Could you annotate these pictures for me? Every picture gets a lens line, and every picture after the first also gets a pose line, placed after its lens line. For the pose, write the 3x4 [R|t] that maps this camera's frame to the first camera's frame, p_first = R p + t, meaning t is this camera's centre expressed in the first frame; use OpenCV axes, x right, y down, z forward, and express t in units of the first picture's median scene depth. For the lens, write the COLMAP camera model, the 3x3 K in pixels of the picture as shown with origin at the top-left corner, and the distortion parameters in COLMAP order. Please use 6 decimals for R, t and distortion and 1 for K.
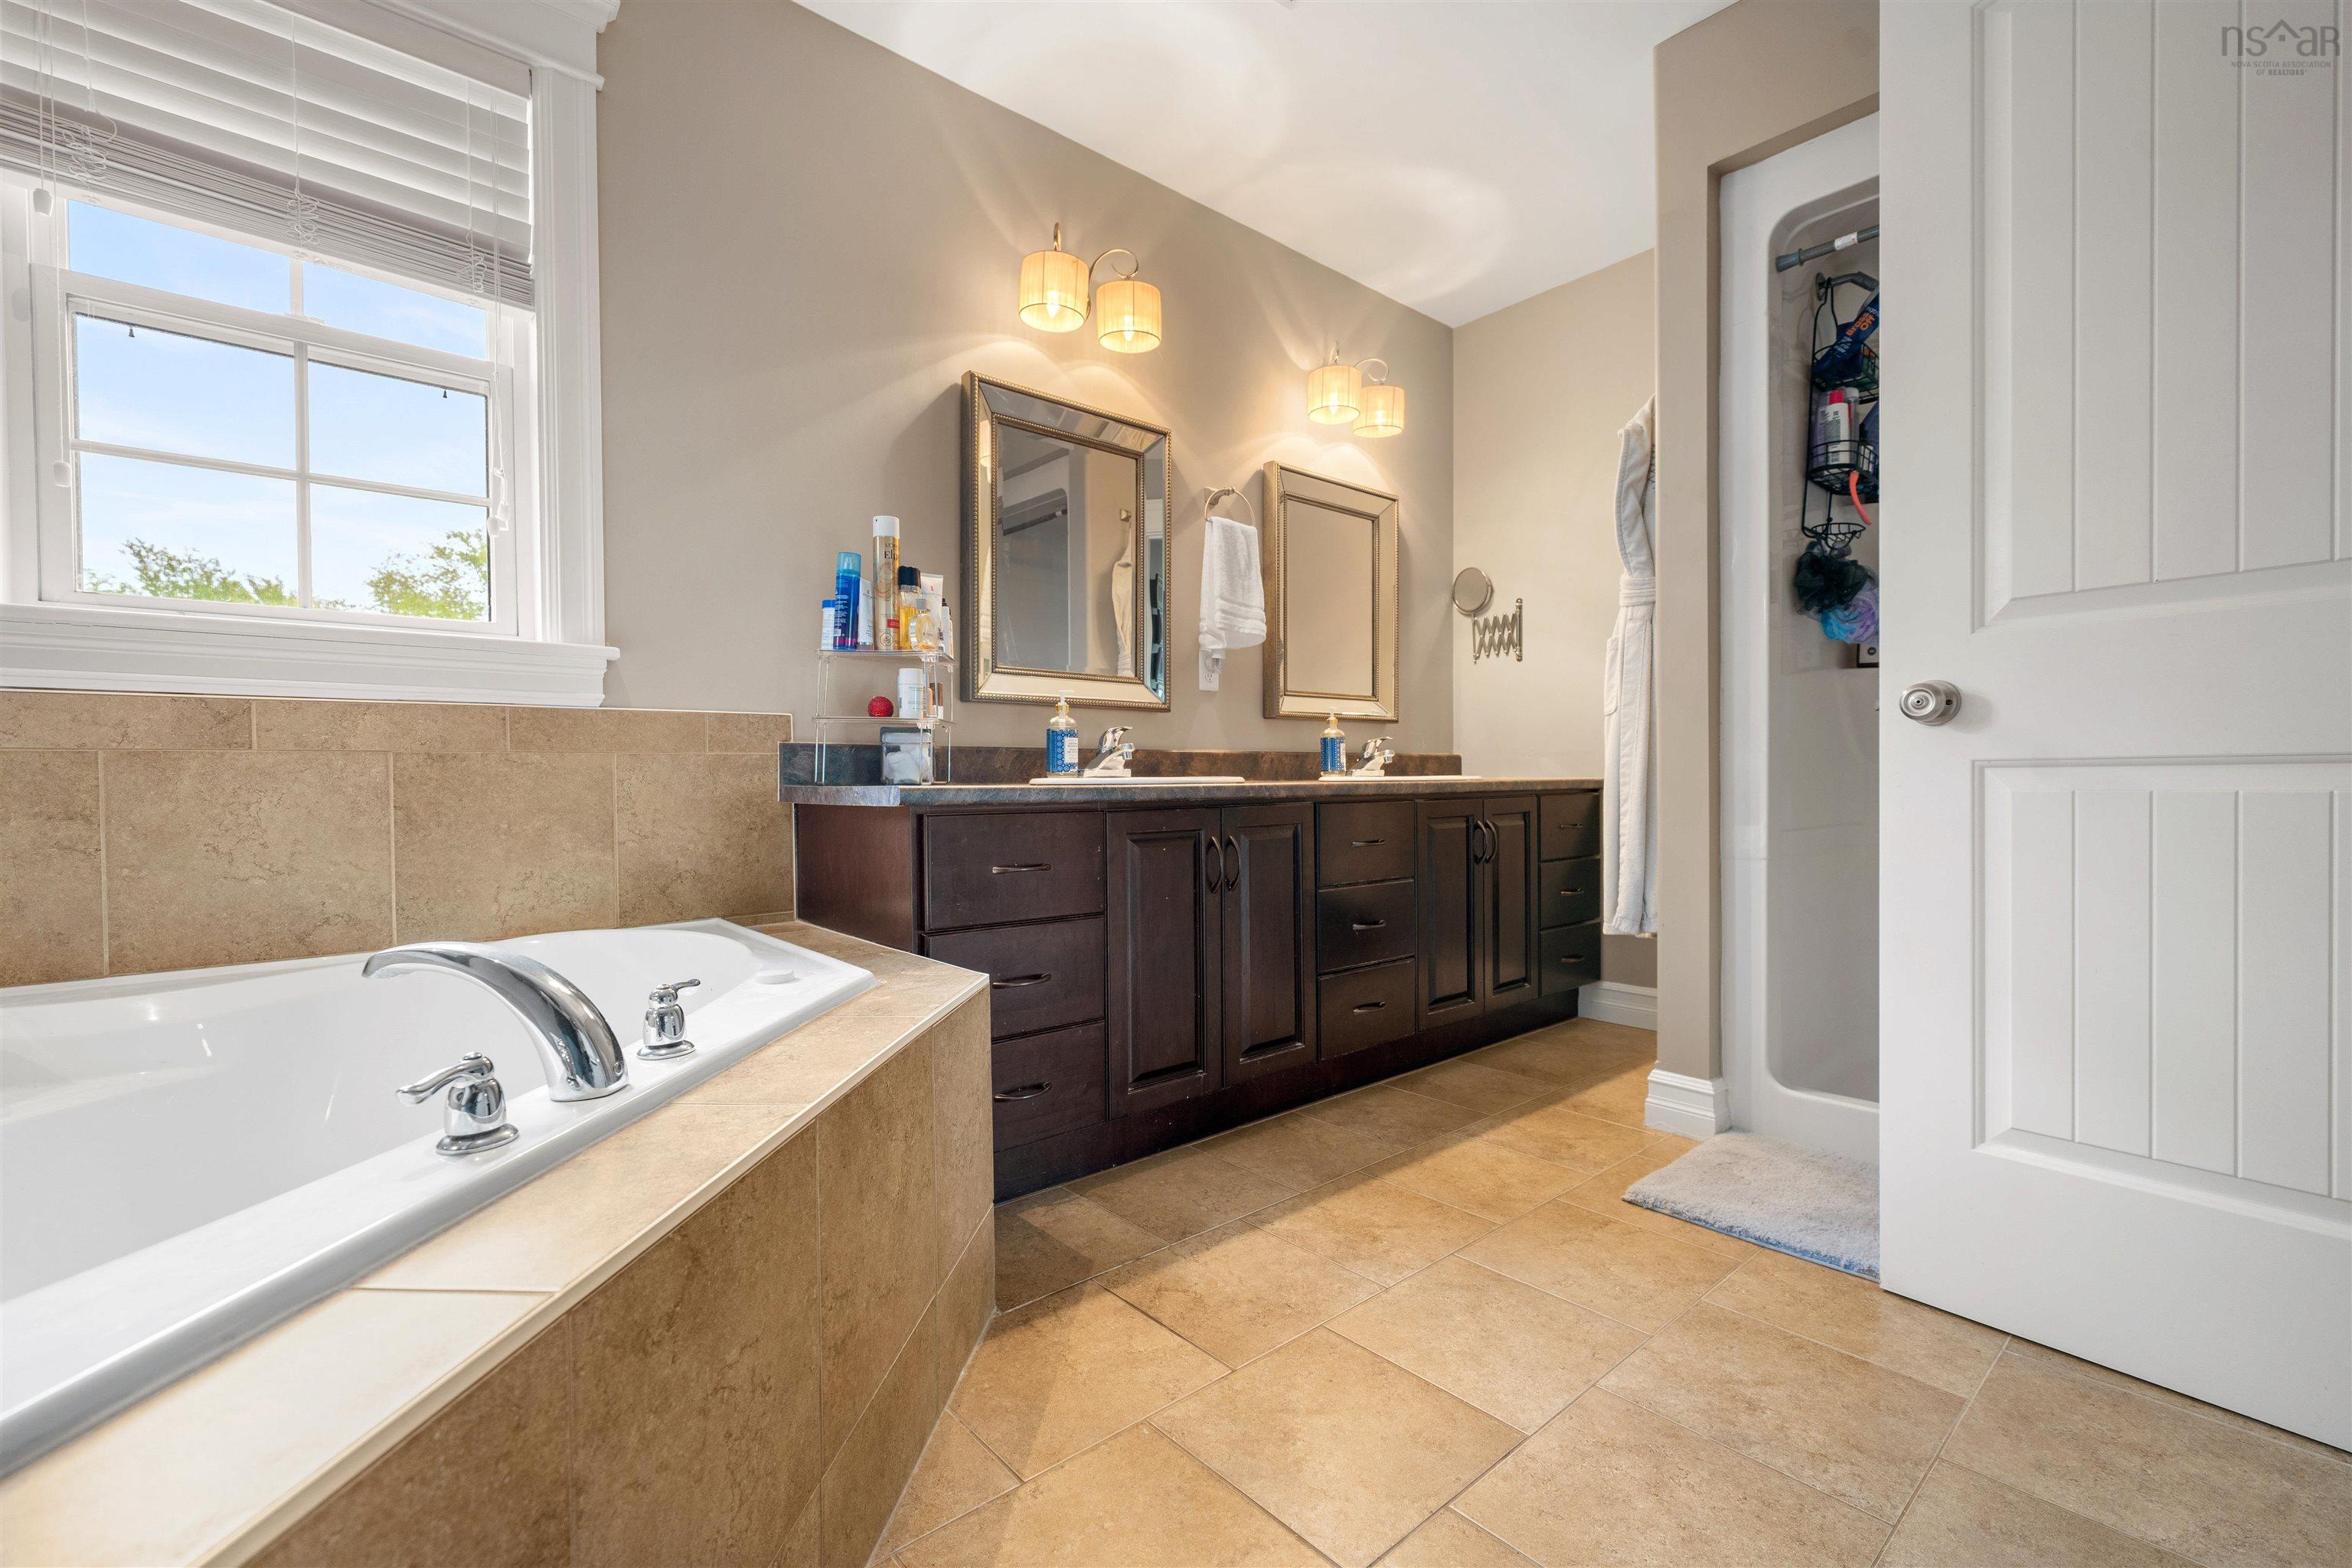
lens RADIAL K [[997.6, 0, 1168.2], [0, 997.6, 785.6], [0, 0, 1]] dist [0.001959, 0.000546]
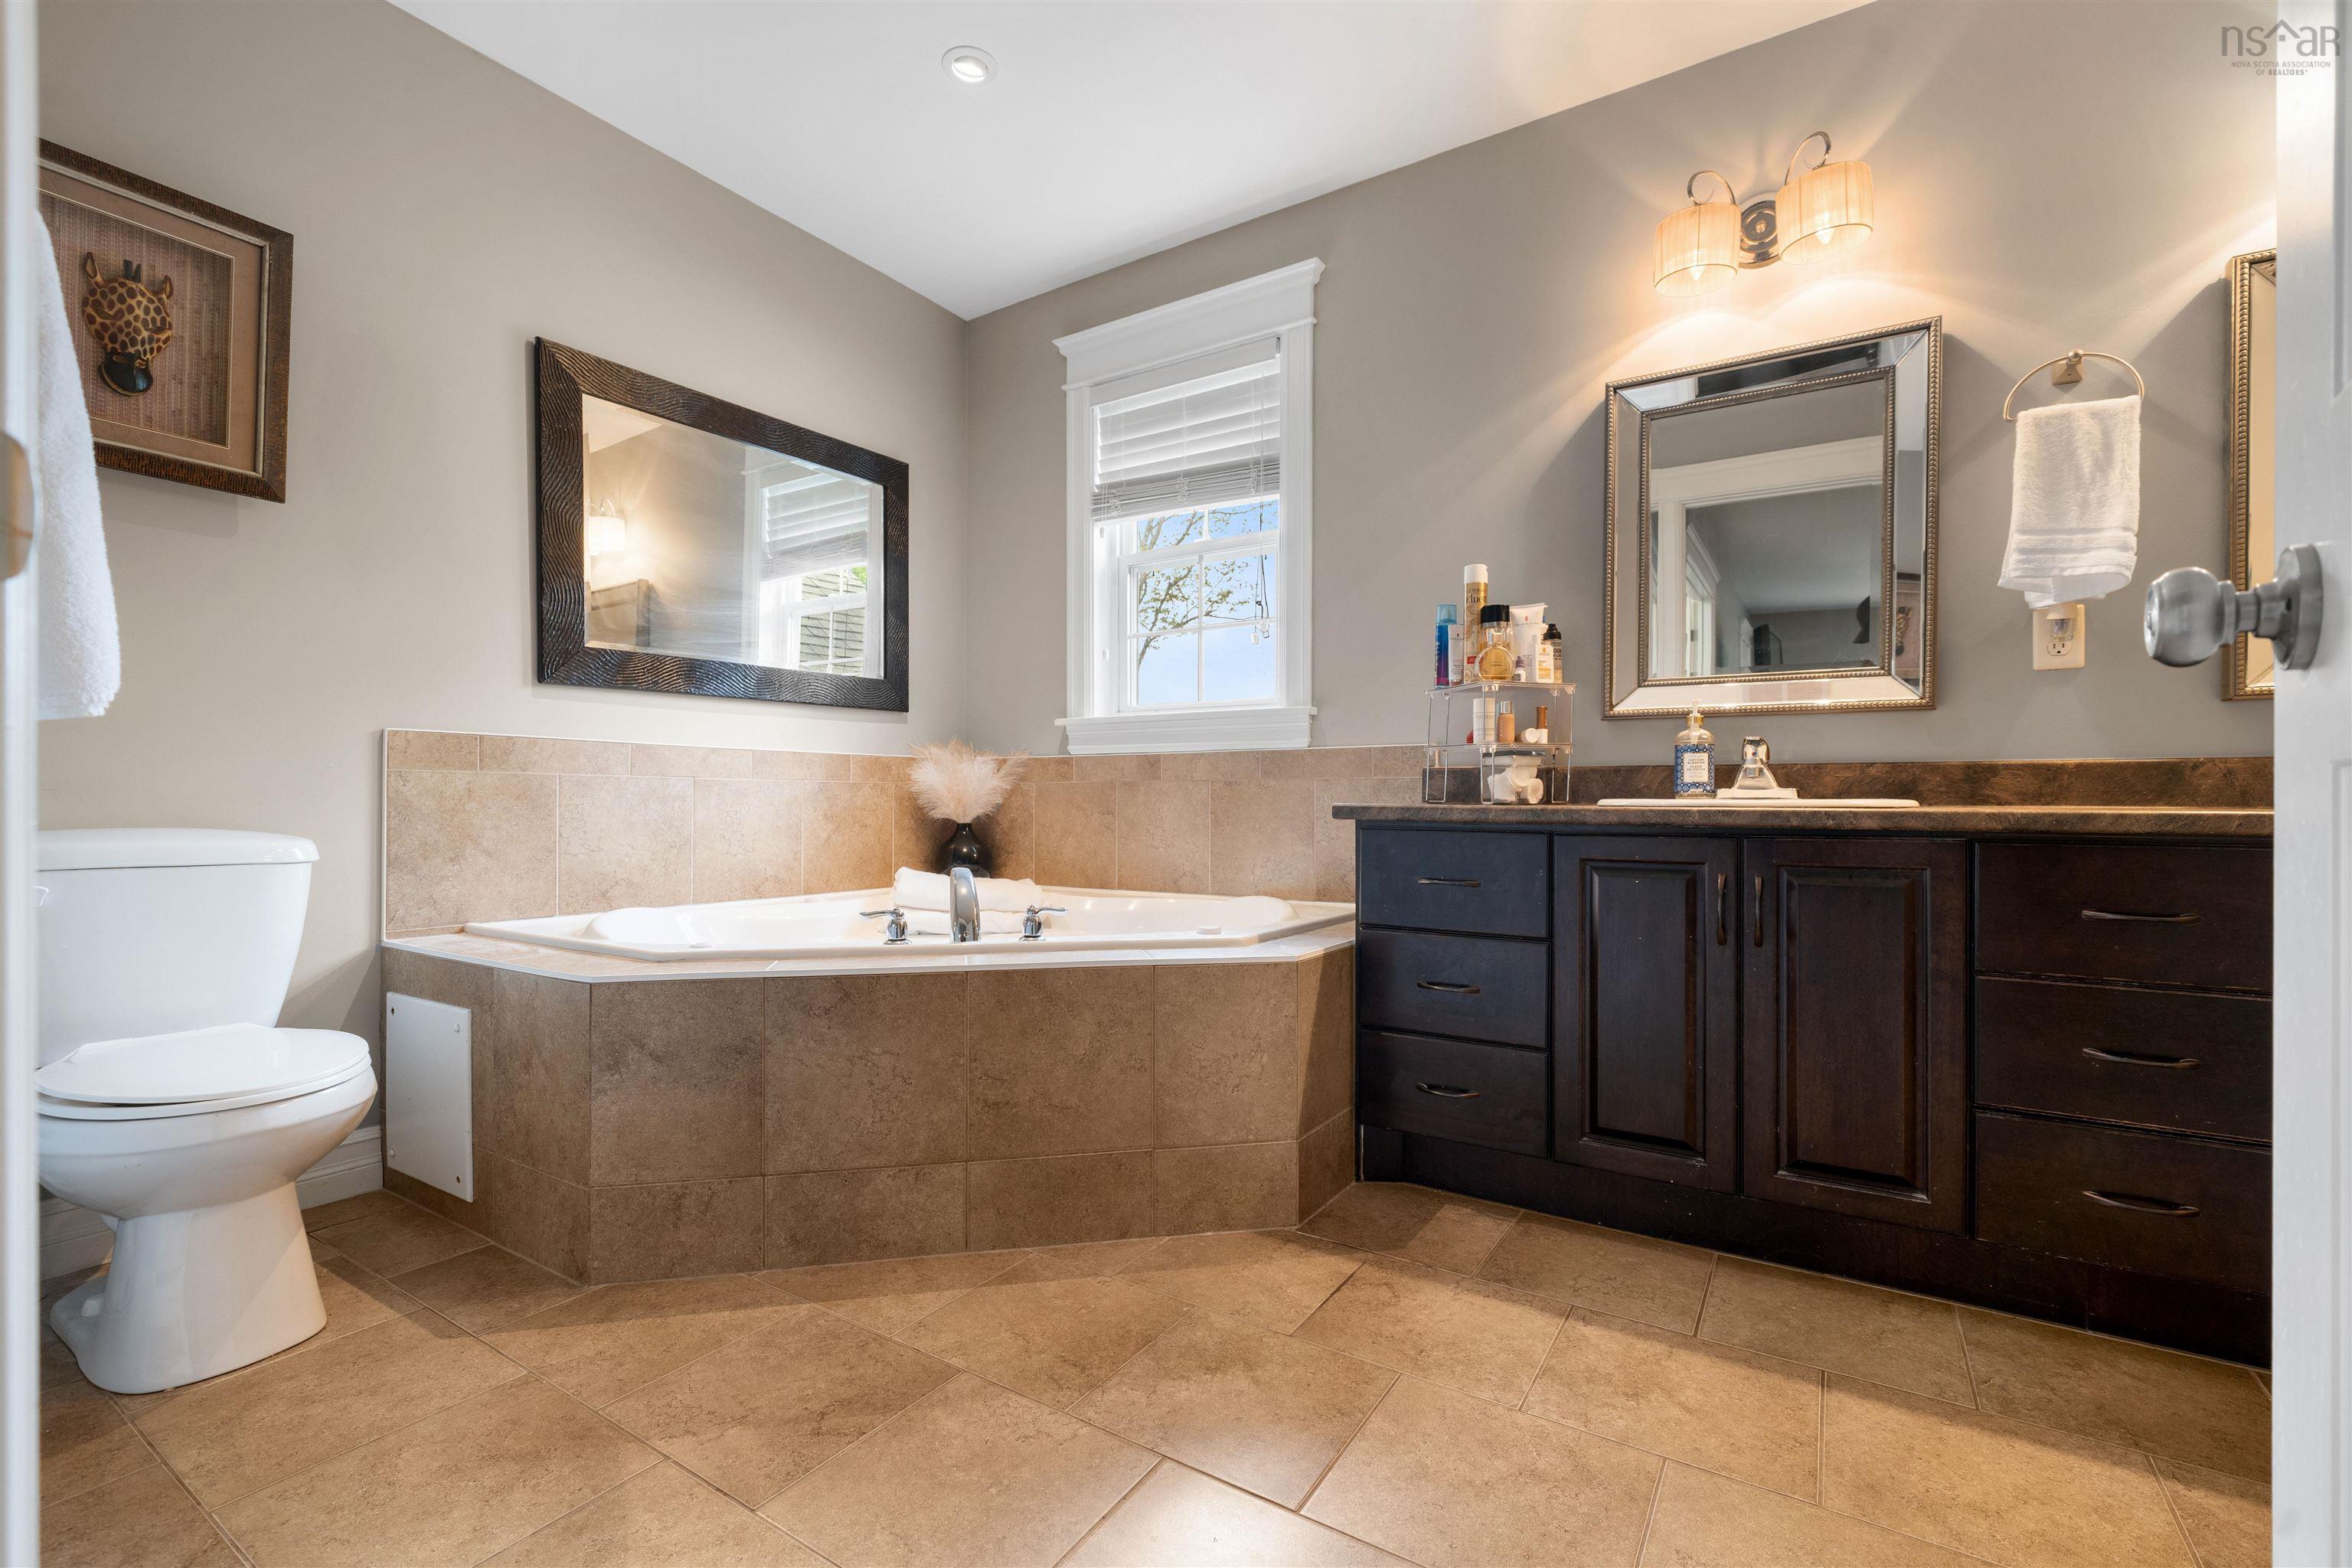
lens RADIAL K [[1007.2, 0, 1187.1], [0, 1007.2, 799.8], [0, 0, 1]] dist [-0.000033, 0.000050]
pose [[0.295157, 0.008209, -0.955413, 0.728770], [-0.012317, 0.999913, 0.004786, -0.006934], [0.955369, 0.010355, 0.295232, 0.371449]]
